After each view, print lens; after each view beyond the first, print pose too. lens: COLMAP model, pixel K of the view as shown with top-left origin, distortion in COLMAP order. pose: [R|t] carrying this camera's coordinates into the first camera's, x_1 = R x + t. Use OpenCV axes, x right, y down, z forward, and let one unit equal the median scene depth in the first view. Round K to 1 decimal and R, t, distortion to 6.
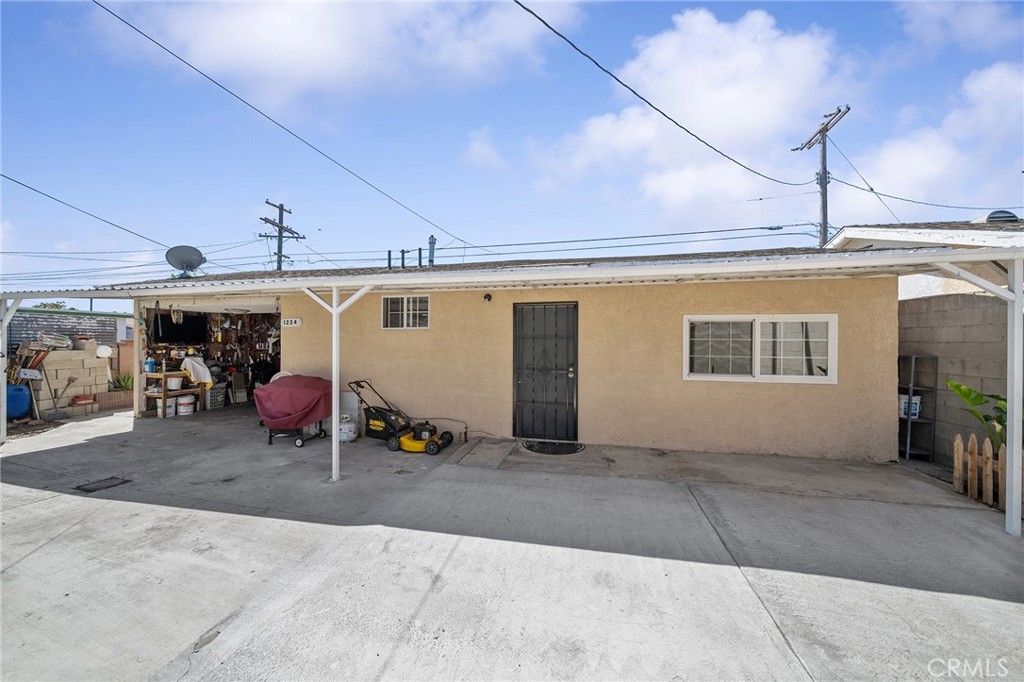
lens RADIAL K [[357.2, 0, 512.3], [0, 357.2, 334.7], [0, 0, 1]] dist [-0.001303, -0.000280]
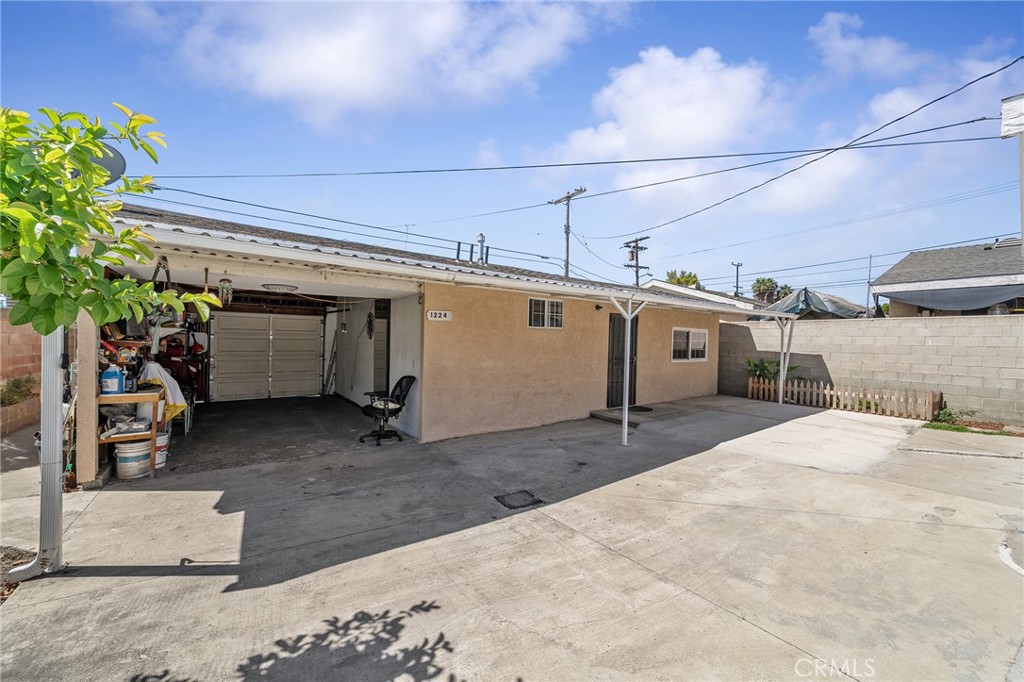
lens RADIAL K [[376.9, 0, 529.1], [0, 376.9, 343.9], [0, 0, 1]] dist [-0.001832, -0.000369]
pose [[0.651691, 0.002226, 0.758481, -1.269726], [-0.030805, 0.999248, 0.023535, 0.006515], [-0.757858, -0.038703, 0.651270, 0.262603]]
